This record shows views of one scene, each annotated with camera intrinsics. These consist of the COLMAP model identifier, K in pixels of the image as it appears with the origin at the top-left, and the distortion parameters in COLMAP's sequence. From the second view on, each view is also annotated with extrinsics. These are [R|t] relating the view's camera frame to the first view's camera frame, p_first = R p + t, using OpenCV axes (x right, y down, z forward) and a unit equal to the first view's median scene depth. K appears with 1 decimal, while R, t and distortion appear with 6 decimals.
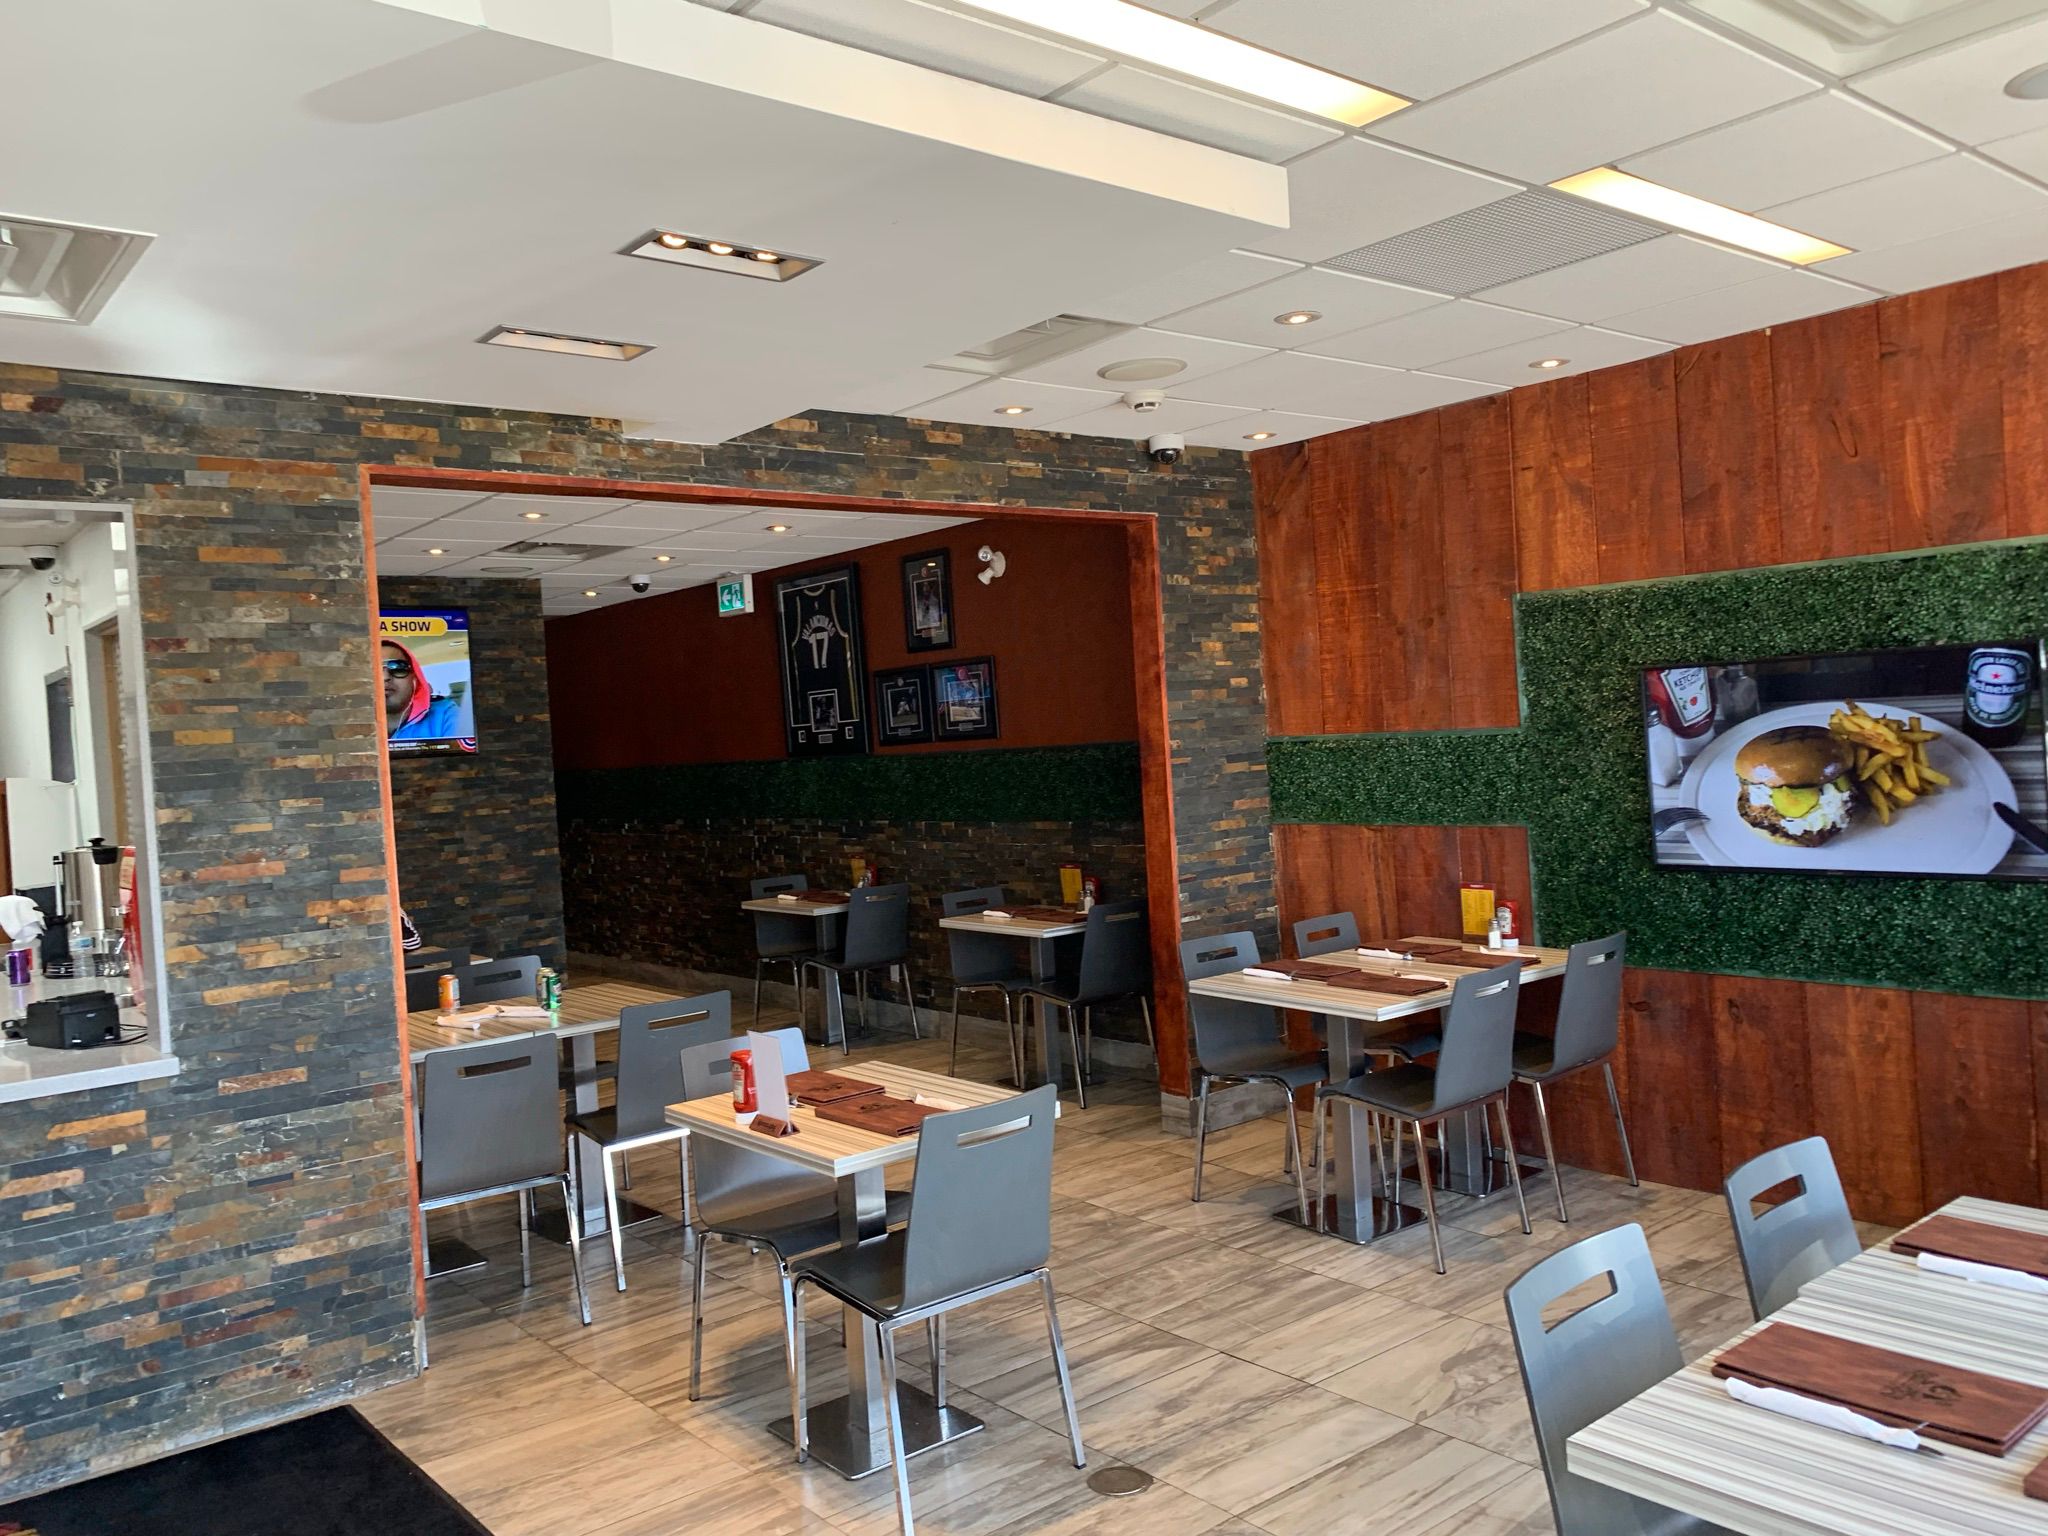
lens RADIAL K [[1562.5, 0, 1000.6], [0, 1562.5, 753.3], [0, 0, 1]] dist [0.047913, -0.056958]
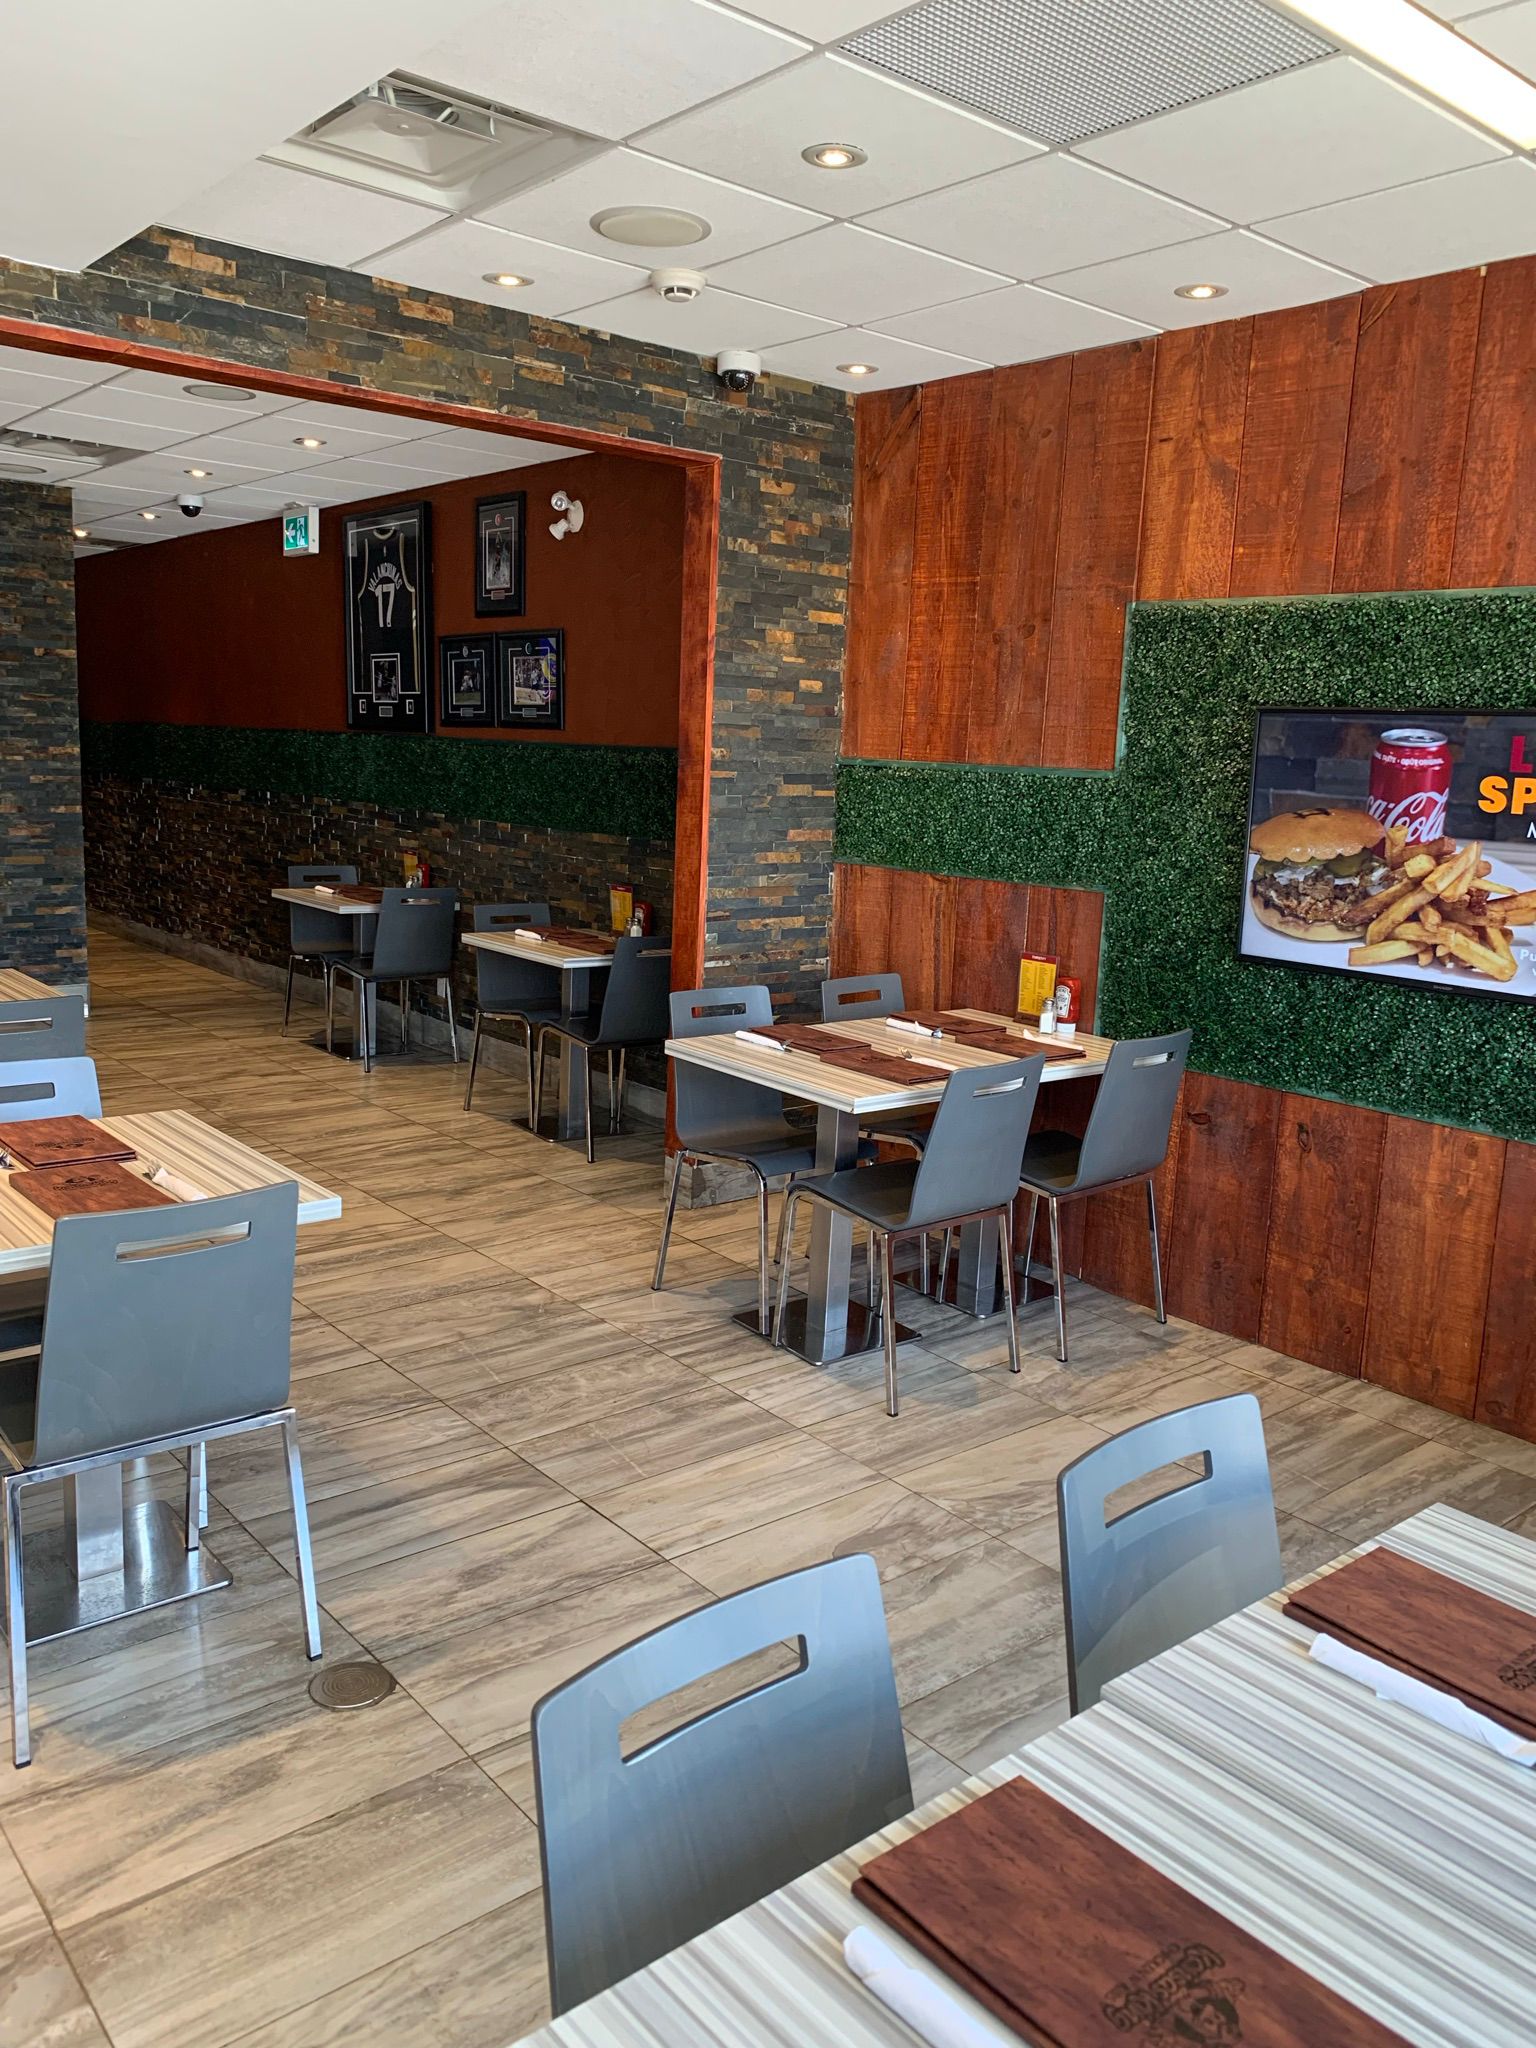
lens RADIAL K [[1562.5, 0, 751.8], [0, 1562.5, 1020.4], [0, 0, 1]] dist [0.047913, -0.056958]
pose [[0.994812, 0.097291, 0.029719, 0.140357], [-0.100797, 0.982152, 0.158802, 0.000260], [-0.013739, -0.160974, 0.986863, 0.187942]]
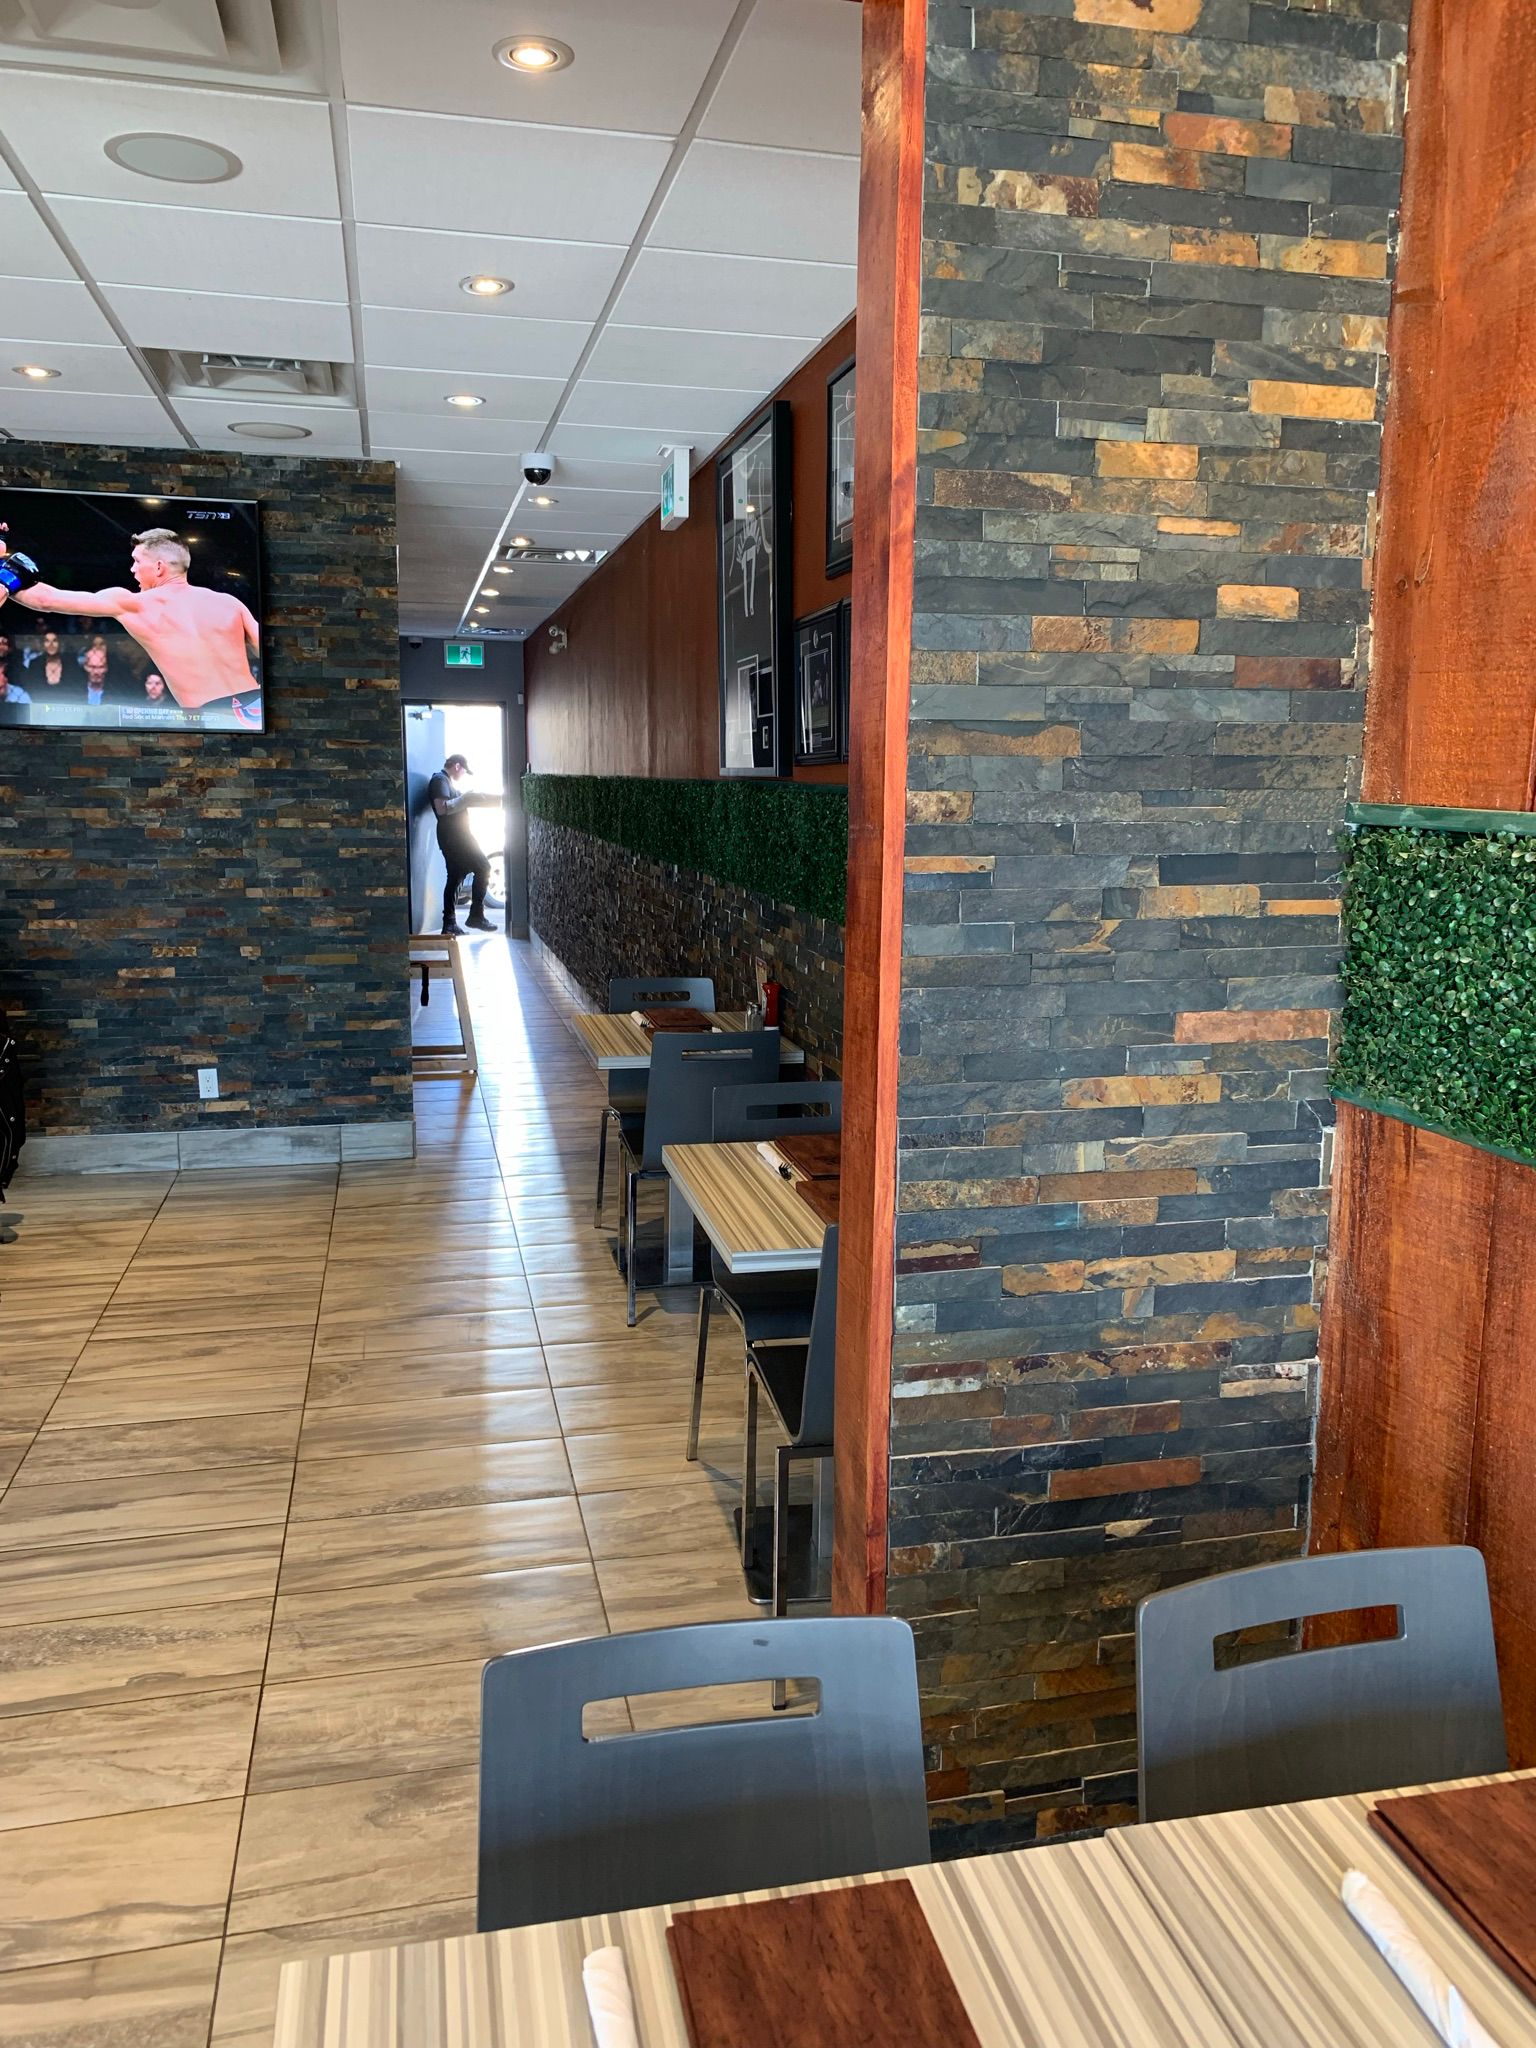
lens RADIAL K [[1562.5, 0, 769.9], [0, 1562.5, 1001.8], [0, 0, 1]] dist [0.047913, -0.056958]
pose [[0.898361, 0.133124, -0.418601, 0.249430], [-0.071048, 0.984459, 0.160601, -0.016382], [0.433475, -0.114537, 0.893857, 0.857734]]
